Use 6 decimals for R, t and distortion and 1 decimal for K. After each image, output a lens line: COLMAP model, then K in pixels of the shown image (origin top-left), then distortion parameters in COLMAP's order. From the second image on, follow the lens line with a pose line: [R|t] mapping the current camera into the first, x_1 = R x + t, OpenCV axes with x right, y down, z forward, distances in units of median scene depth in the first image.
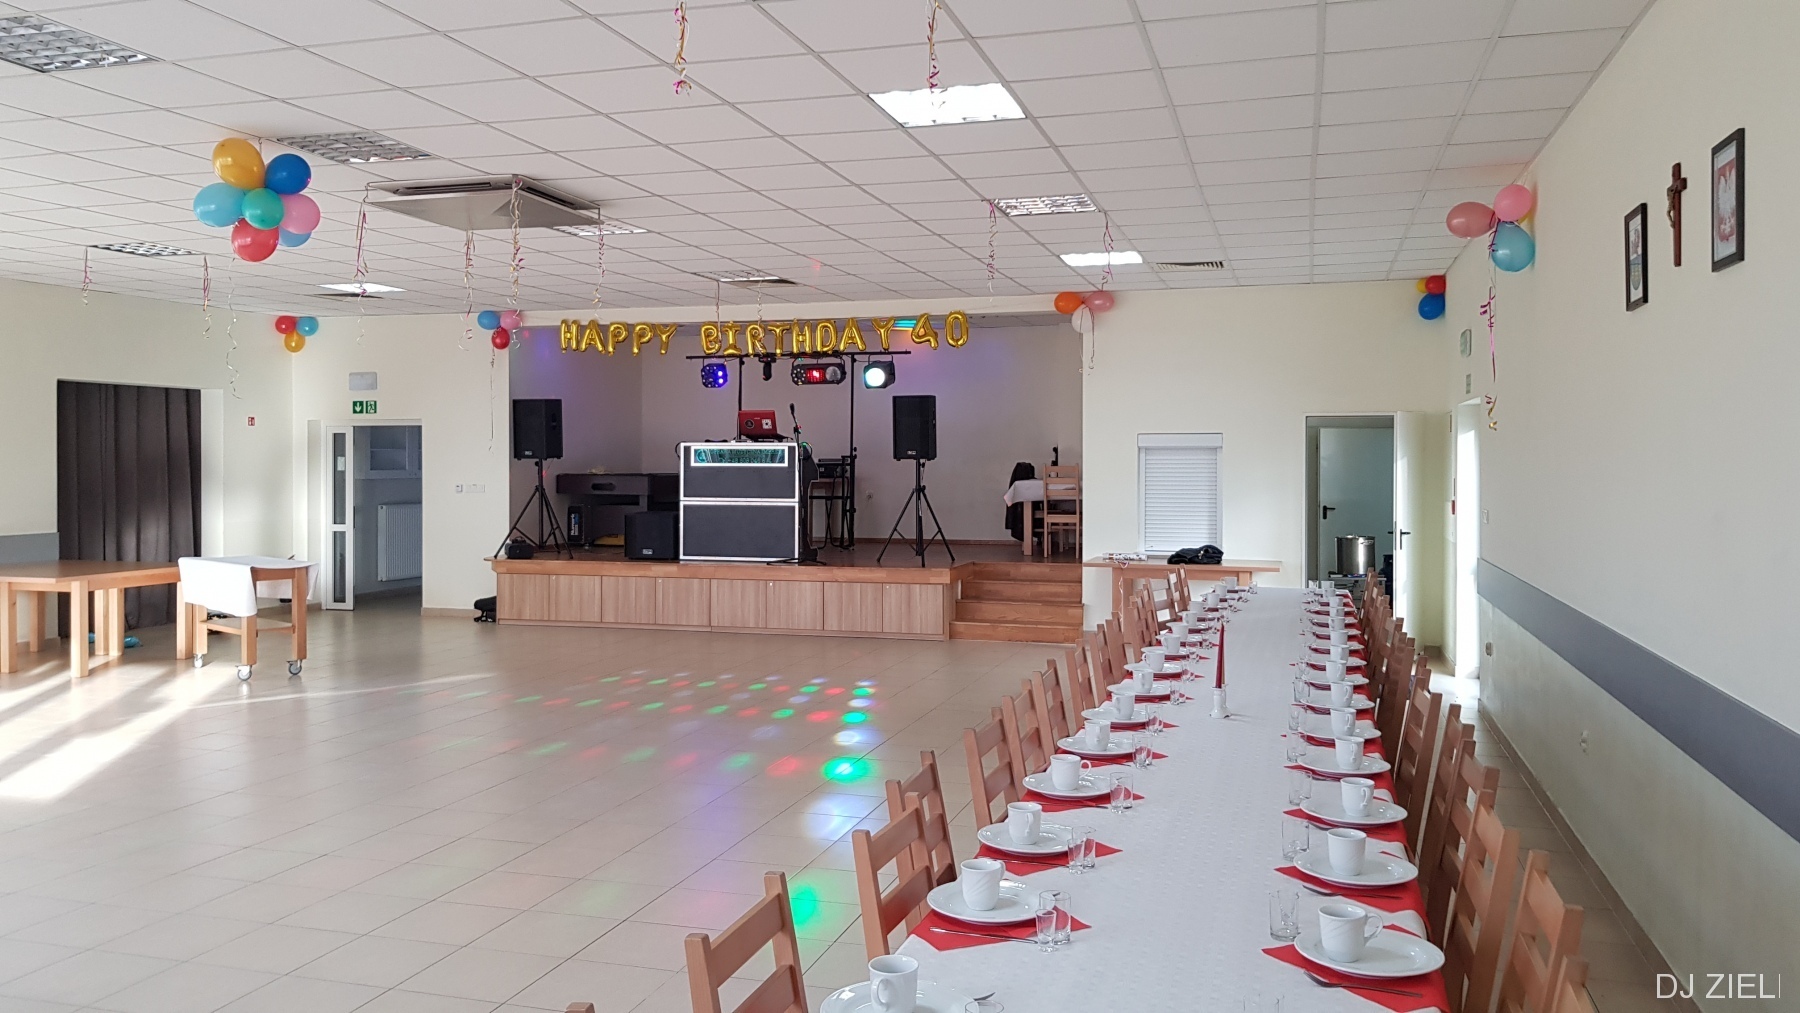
lens RADIAL K [[1376.2, 0, 884.0], [0, 1376.2, 474.3], [0, 0, 1]] dist [0.093718, -0.157861]
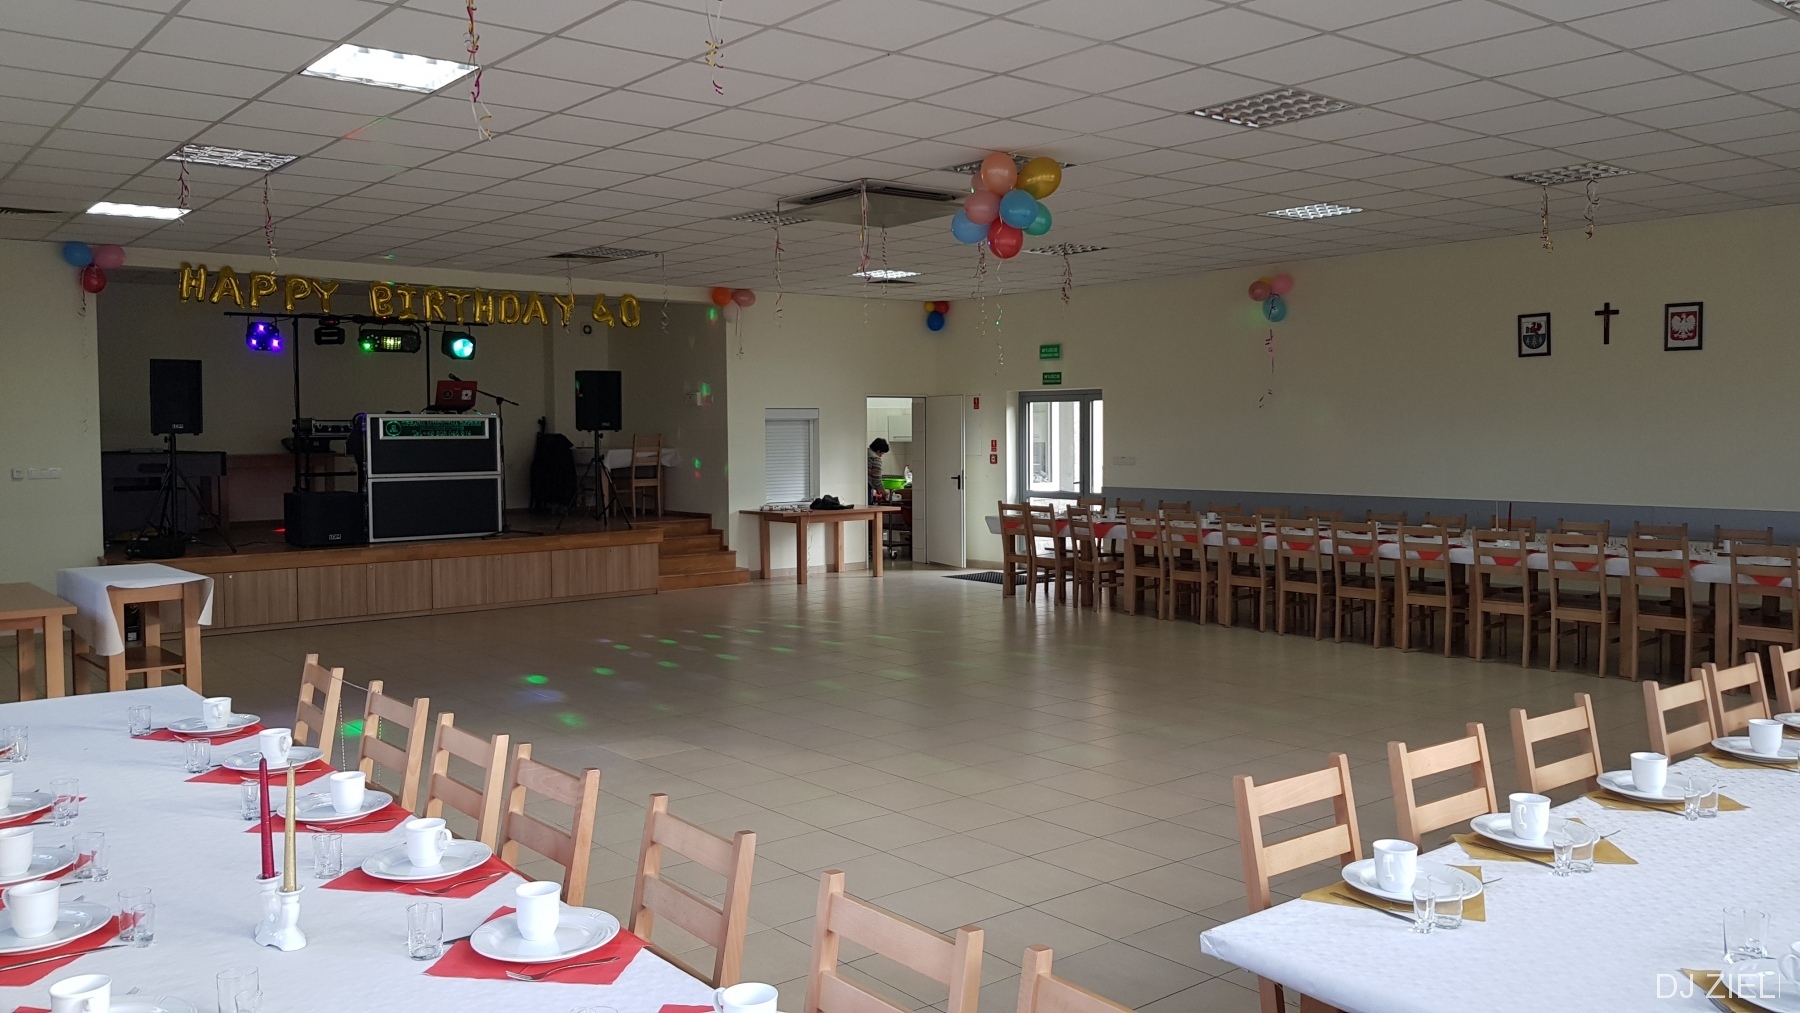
lens RADIAL K [[1376.2, 0, 884.0], [0, 1376.2, 474.3], [0, 0, 1]] dist [0.093718, -0.157861]
pose [[0.564500, -0.033579, 0.824750, -0.707518], [0.018394, 0.999436, 0.028101, -0.002797], [-0.825228, -0.000693, 0.564799, 0.205116]]
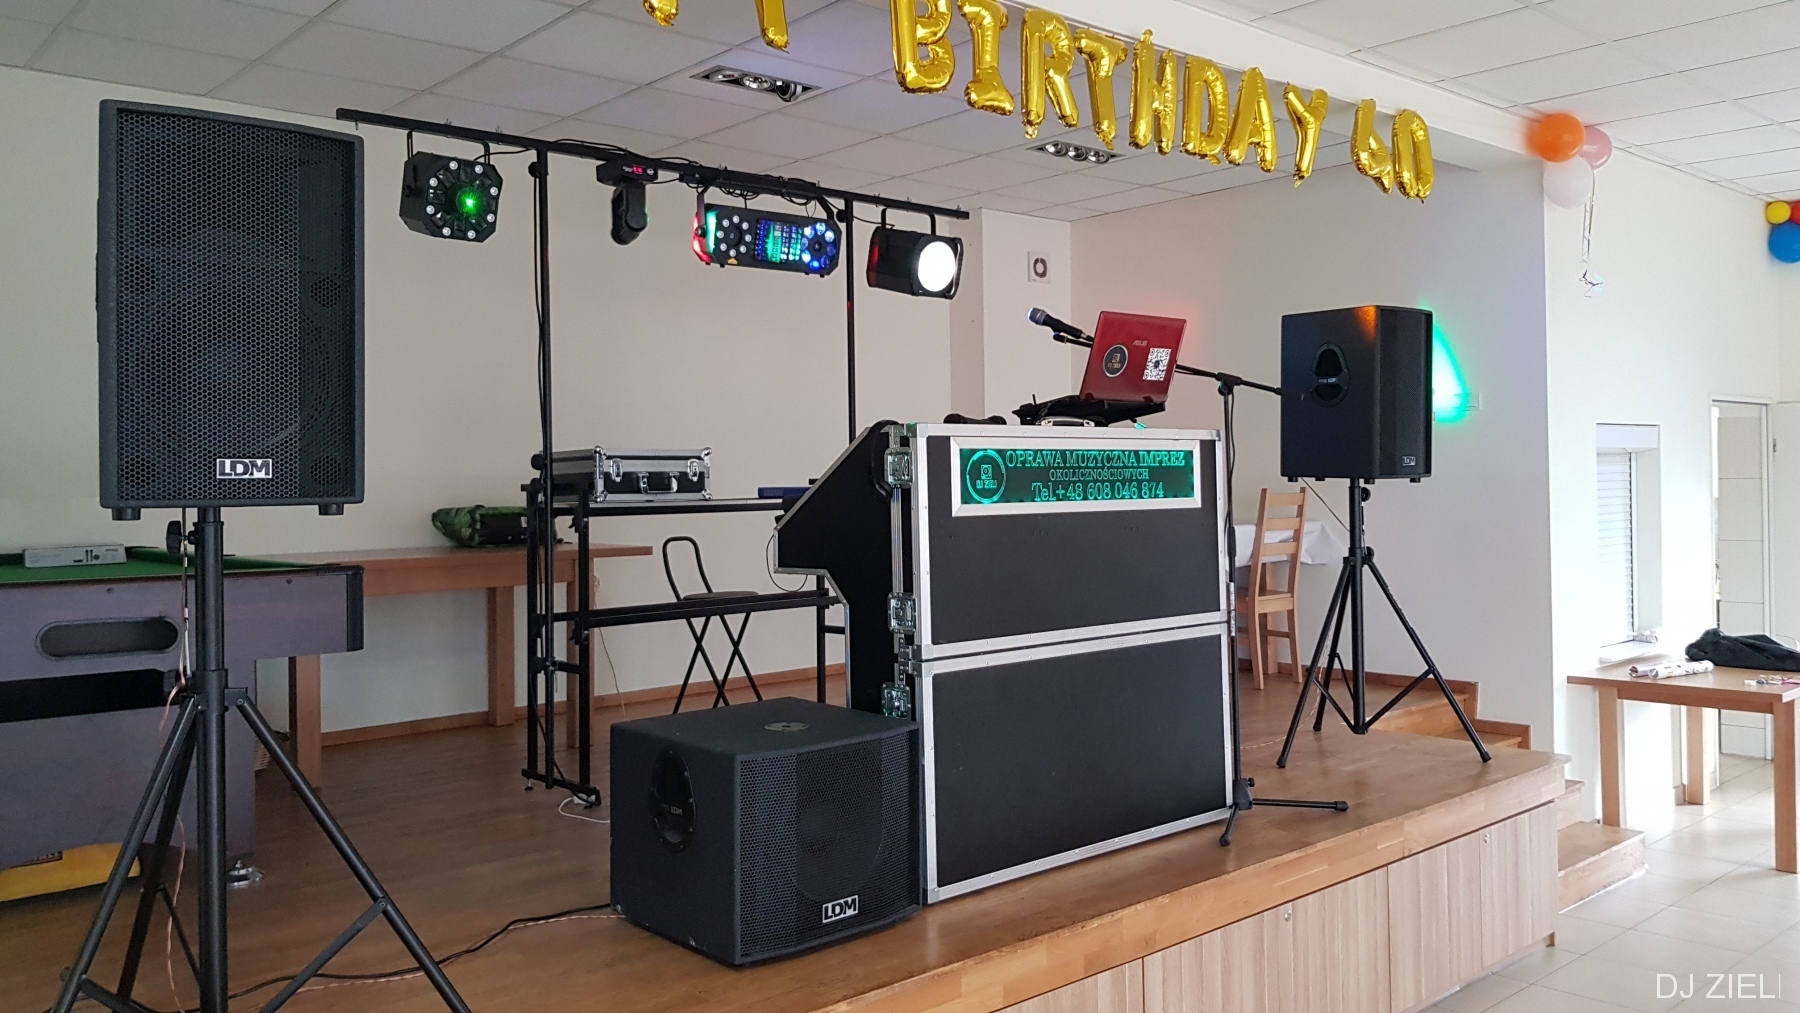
lens RADIAL K [[1382.9, 0, 898.3], [0, 1382.9, 475.7], [0, 0, 1]] dist [0.043042, -0.002409]
pose [[0.529256, -0.006211, 0.848439, -0.356066], [0.026789, 0.999597, -0.009393, -0.011361], [-0.848039, 0.027700, 0.529209, 0.872178]]
